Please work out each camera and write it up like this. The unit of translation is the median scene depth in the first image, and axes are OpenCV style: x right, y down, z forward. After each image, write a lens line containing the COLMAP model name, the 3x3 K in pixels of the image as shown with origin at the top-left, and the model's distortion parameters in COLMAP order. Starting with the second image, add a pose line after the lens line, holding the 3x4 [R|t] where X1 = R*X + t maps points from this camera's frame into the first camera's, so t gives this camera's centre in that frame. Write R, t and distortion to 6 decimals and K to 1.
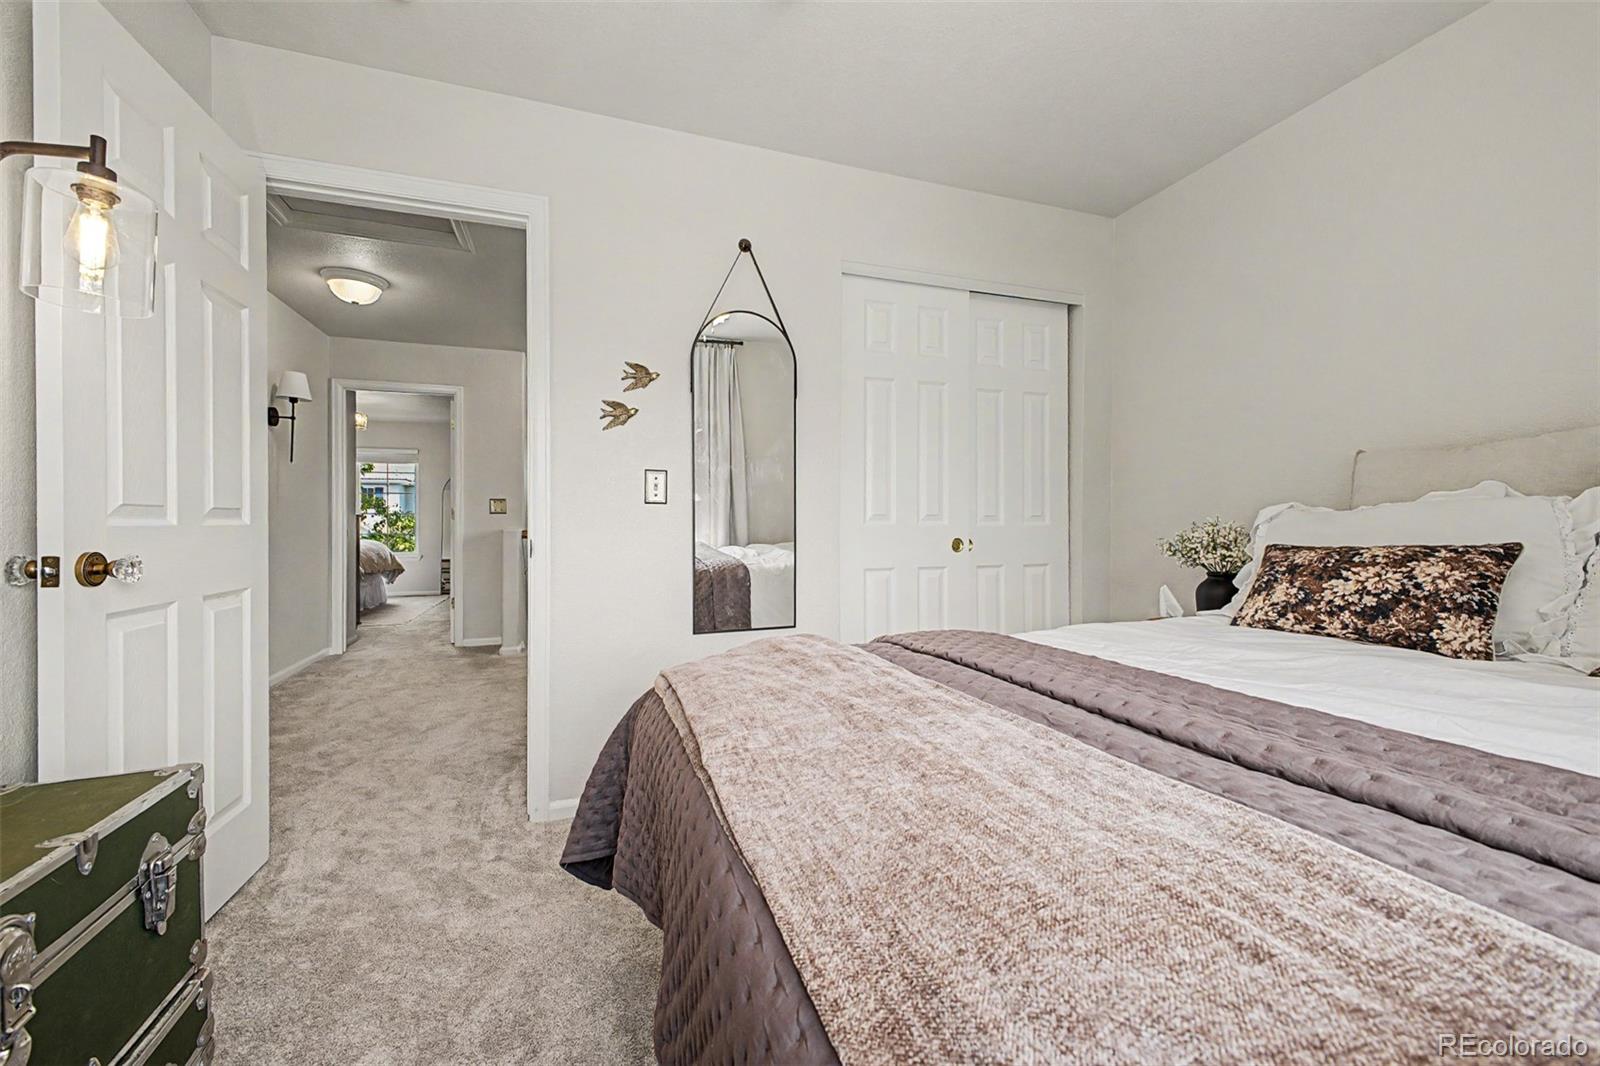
lens RADIAL K [[636.9, 0, 799.7], [0, 636.9, 528.2], [0, 0, 1]] dist [0.013304, -0.002406]
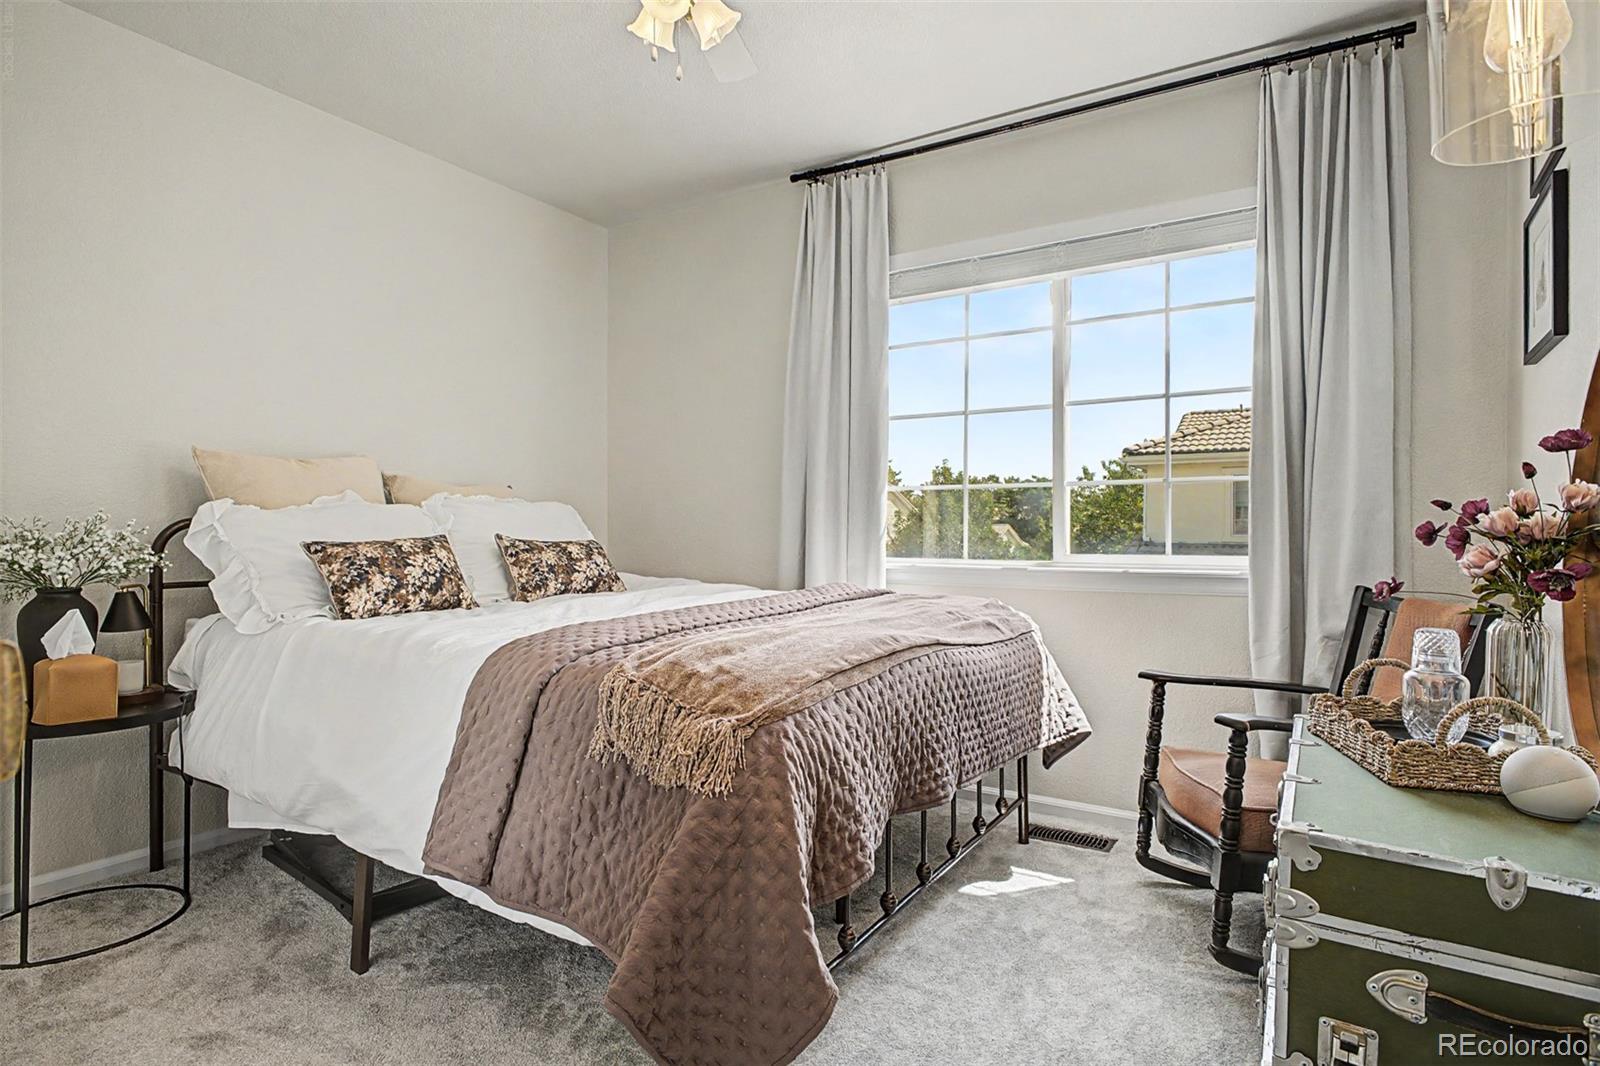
lens RADIAL K [[823.2, 0, 800.0], [0, 823.2, 525.8], [0, 0, 1]] dist [0.005581, -0.000145]
pose [[-0.637743, -0.005514, 0.770229, -0.913586], [-0.002608, 0.999984, 0.004999, -0.010869], [-0.770244, 0.001180, -0.637748, 1.451332]]
